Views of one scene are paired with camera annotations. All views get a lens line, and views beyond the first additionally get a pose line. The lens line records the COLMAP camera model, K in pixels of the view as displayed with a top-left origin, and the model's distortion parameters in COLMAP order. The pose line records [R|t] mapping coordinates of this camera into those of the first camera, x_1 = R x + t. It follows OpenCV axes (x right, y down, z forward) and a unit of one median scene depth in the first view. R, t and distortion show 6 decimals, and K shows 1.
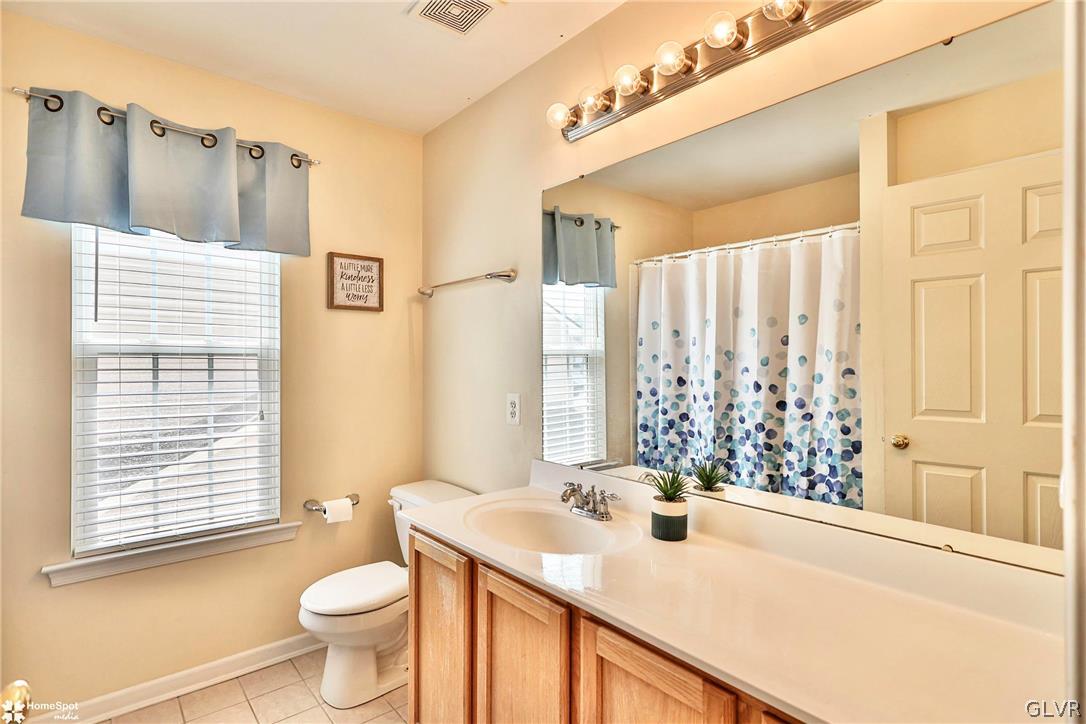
lens RADIAL K [[538.9, 0, 543.4], [0, 538.9, 361.7], [0, 0, 1]] dist [0.003358, 0.000065]
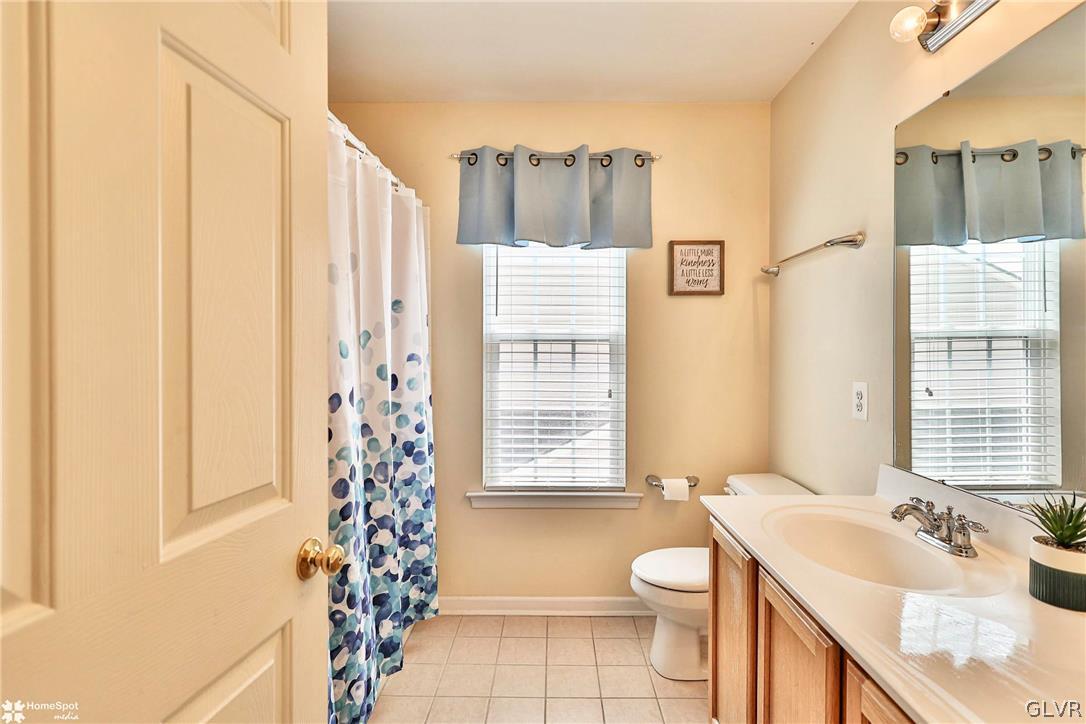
lens RADIAL K [[538.9, 0, 546.4], [0, 538.9, 356.9], [0, 0, 1]] dist [0.003358, 0.000065]
pose [[0.763625, 0.006169, -0.645630, 0.109969], [0.000835, 0.999944, 0.010542, 0.011094], [0.645659, -0.008590, 0.763578, 0.055183]]
